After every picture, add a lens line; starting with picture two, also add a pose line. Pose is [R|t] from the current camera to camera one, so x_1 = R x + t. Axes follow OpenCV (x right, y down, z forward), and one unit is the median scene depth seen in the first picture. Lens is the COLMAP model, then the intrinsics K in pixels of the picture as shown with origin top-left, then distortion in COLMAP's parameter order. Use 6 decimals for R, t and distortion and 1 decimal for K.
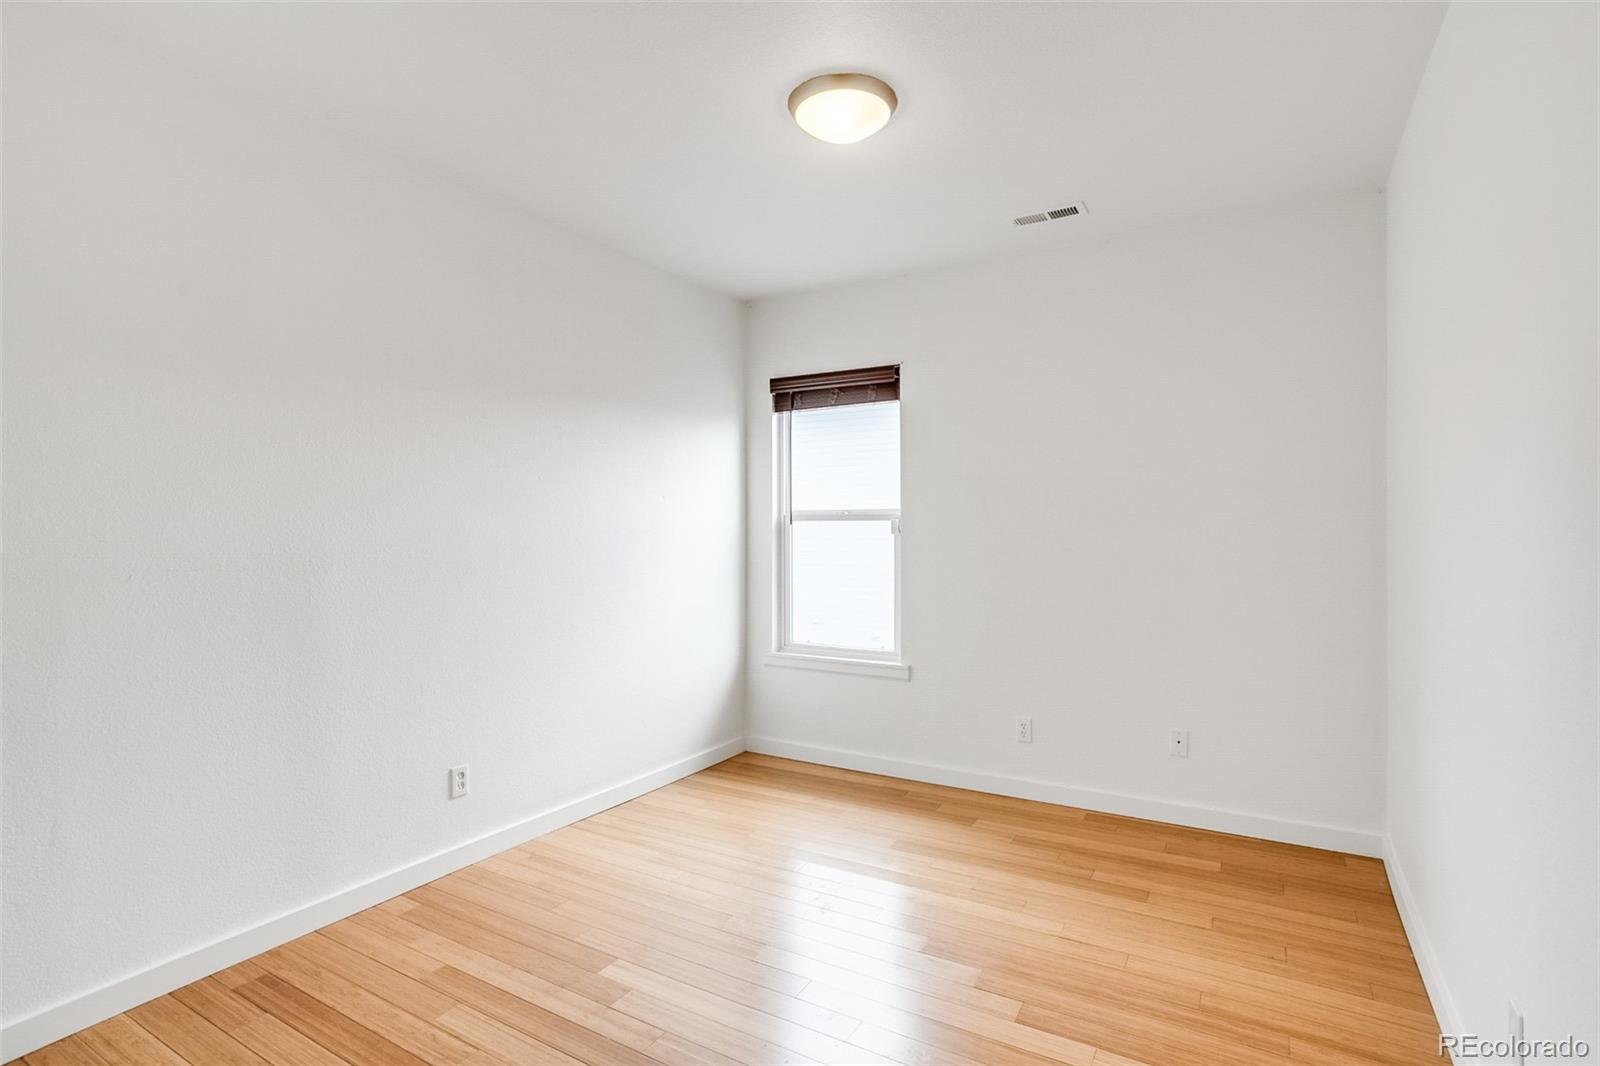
lens RADIAL K [[780.0, 0, 804.4], [0, 780.0, 527.6], [0, 0, 1]] dist [-0.077349, 0.047372]
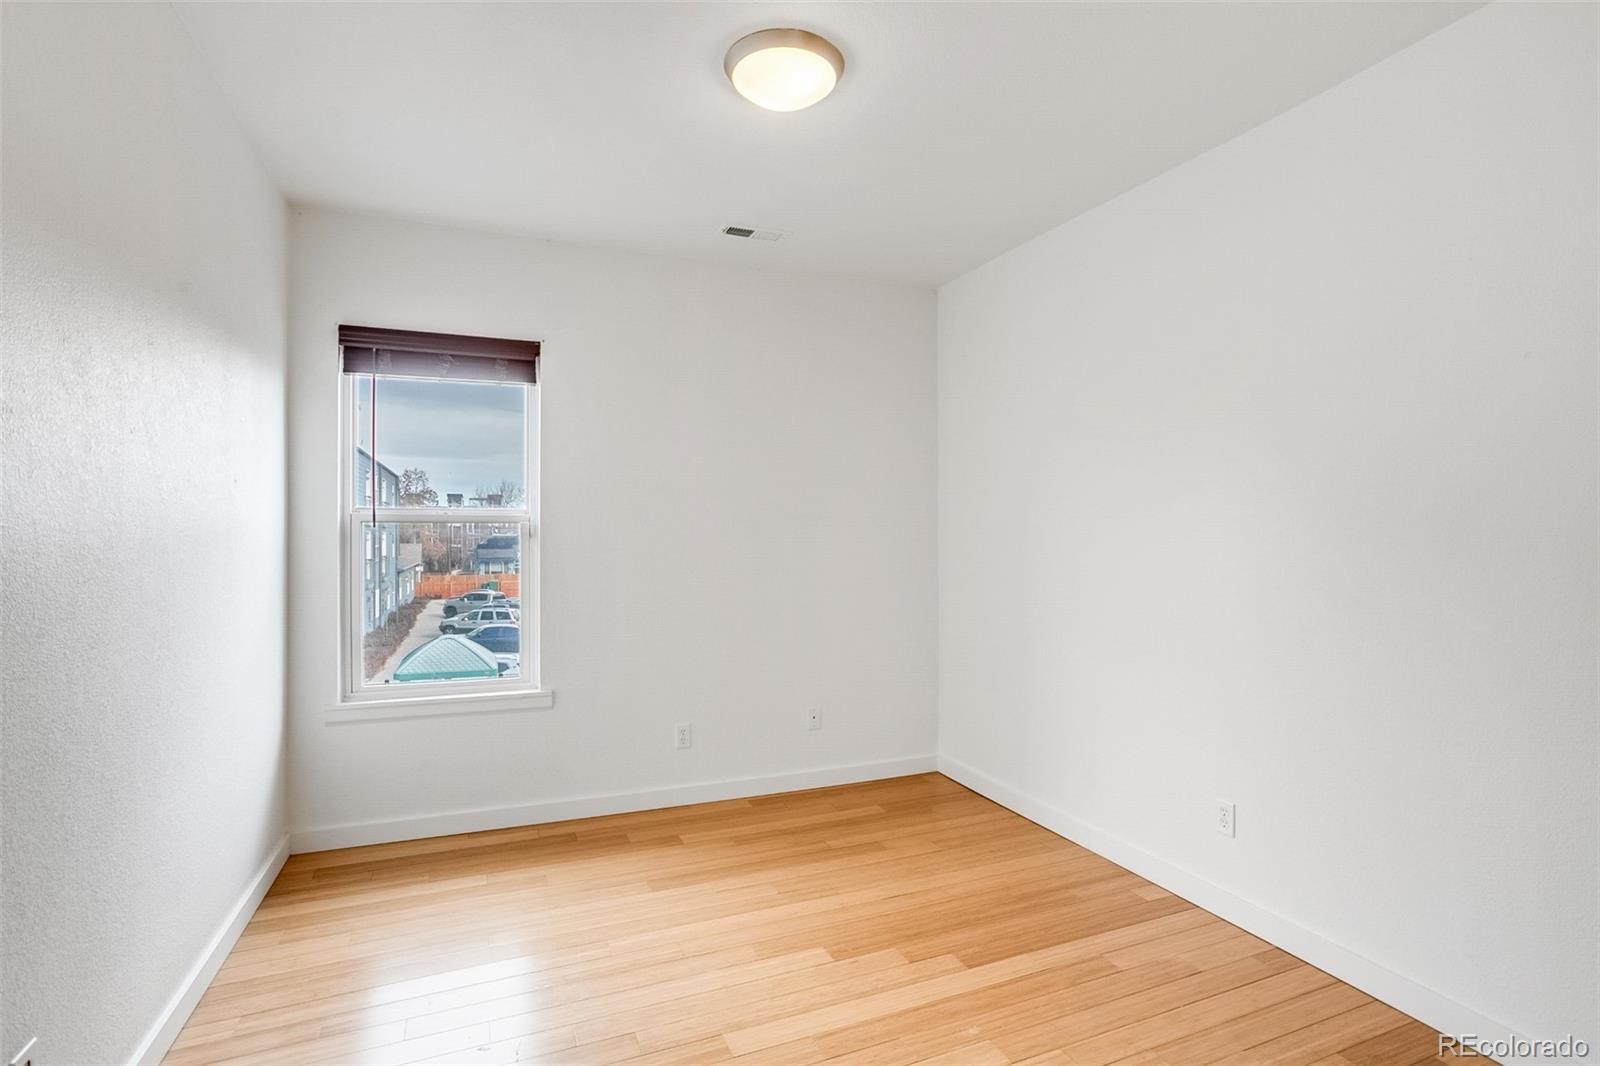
lens RADIAL K [[780.8, 0, 800.0], [0, 780.8, 533.0], [0, 0, 1]] dist [-0.069846, 0.040179]
pose [[0.589674, 0.003447, 0.807634, -0.489587], [-0.004100, 0.999991, -0.001275, 0.001277], [-0.807631, -0.002559, 0.589683, 0.325208]]
